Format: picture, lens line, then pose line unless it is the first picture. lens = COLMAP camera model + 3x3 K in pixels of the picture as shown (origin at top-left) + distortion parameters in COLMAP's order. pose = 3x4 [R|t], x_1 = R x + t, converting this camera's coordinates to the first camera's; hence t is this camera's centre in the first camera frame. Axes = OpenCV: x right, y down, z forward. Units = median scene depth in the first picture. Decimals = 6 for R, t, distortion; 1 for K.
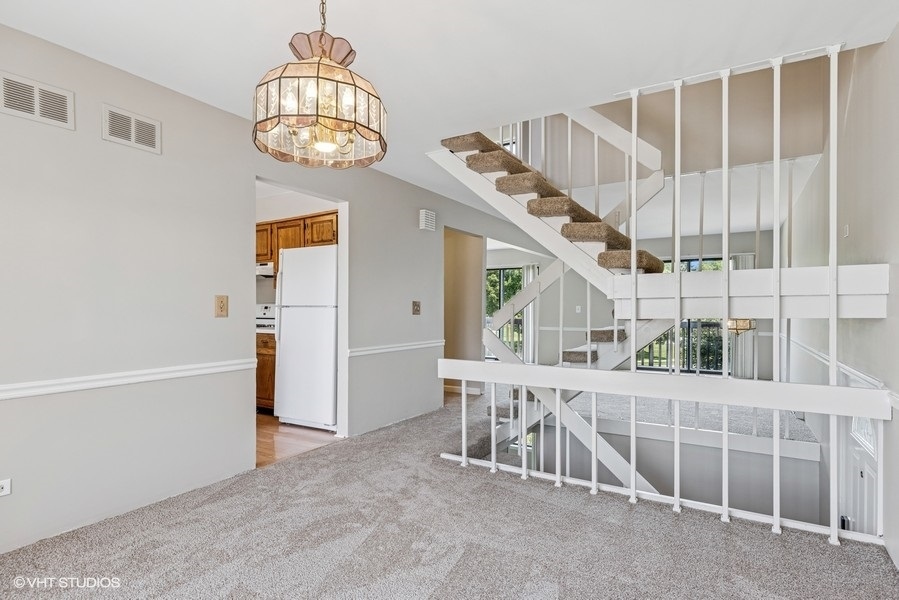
lens RADIAL K [[467.3, 0, 449.8], [0, 467.3, 310.9], [0, 0, 1]] dist [-0.000252, -0.000121]
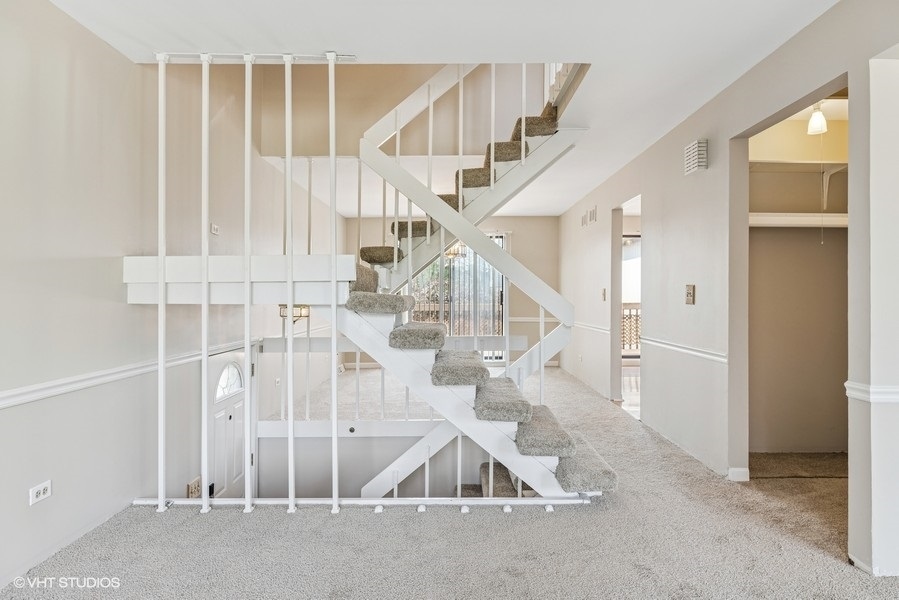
lens RADIAL K [[554.2, 0, 450.0], [0, 554.2, 281.2], [0, 0, 1]] dist [-0.002940, -0.001098]
pose [[0.857116, 0.012518, 0.514972, 0.364667], [0.001504, 0.999640, -0.026804, -0.001170], [-0.515121, 0.023749, 0.856788, -0.231051]]
